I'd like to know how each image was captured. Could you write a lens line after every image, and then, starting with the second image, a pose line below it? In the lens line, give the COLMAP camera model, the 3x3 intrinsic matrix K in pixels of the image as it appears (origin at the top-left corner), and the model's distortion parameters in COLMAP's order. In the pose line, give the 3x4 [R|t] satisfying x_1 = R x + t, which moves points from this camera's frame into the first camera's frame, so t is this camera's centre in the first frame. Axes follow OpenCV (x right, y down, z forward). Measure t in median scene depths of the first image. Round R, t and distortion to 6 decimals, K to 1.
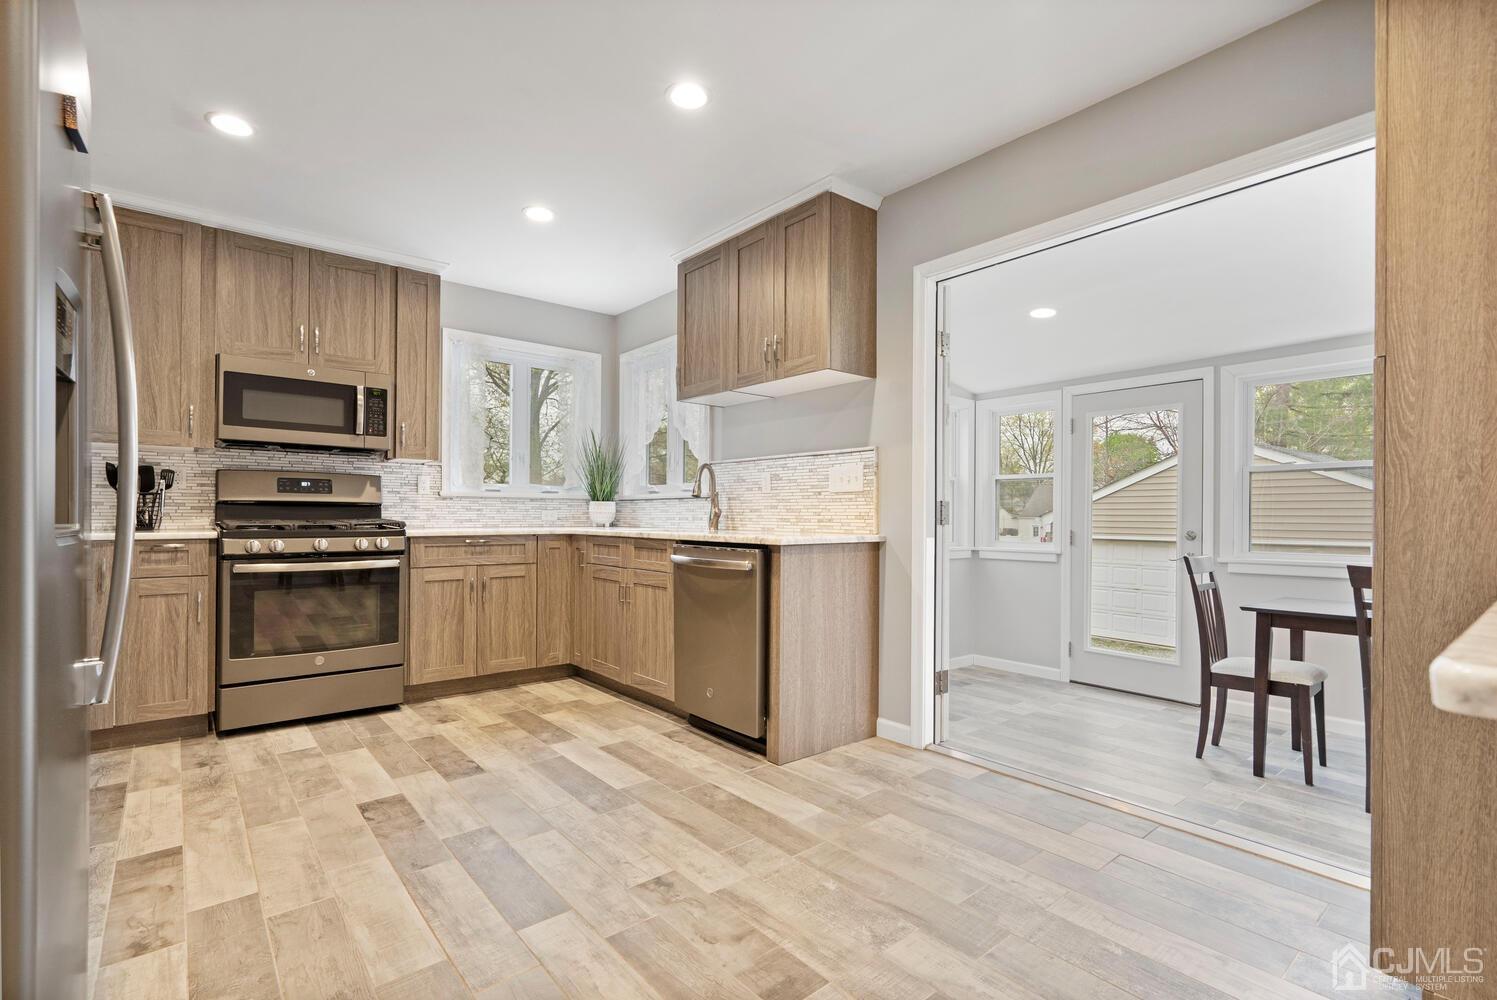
lens RADIAL K [[696.7, 0, 748.5], [0, 696.7, 511.5], [0, 0, 1]] dist [-0.004914, 0.004403]
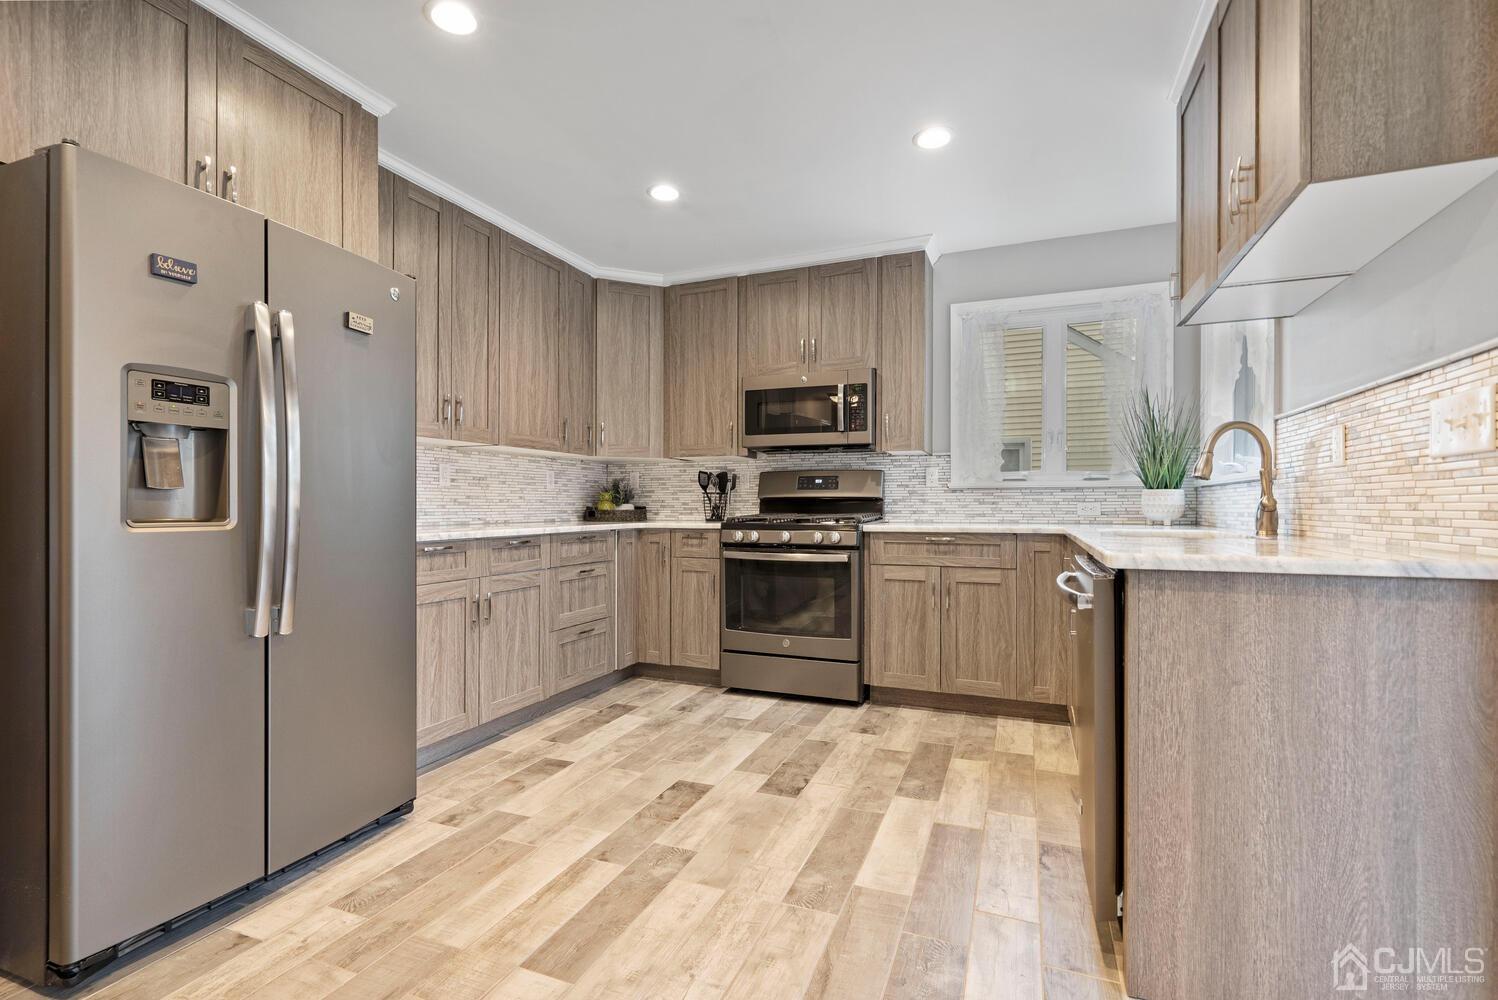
lens RADIAL K [[697.2, 0, 760.0], [0, 697.2, 503.1], [0, 0, 1]] dist [-0.004914, 0.004403]
pose [[0.459228, -0.008407, -0.888279, 0.416944], [0.008040, 0.999954, -0.005307, 0.000351], [0.888282, -0.004704, 0.459274, 0.570807]]
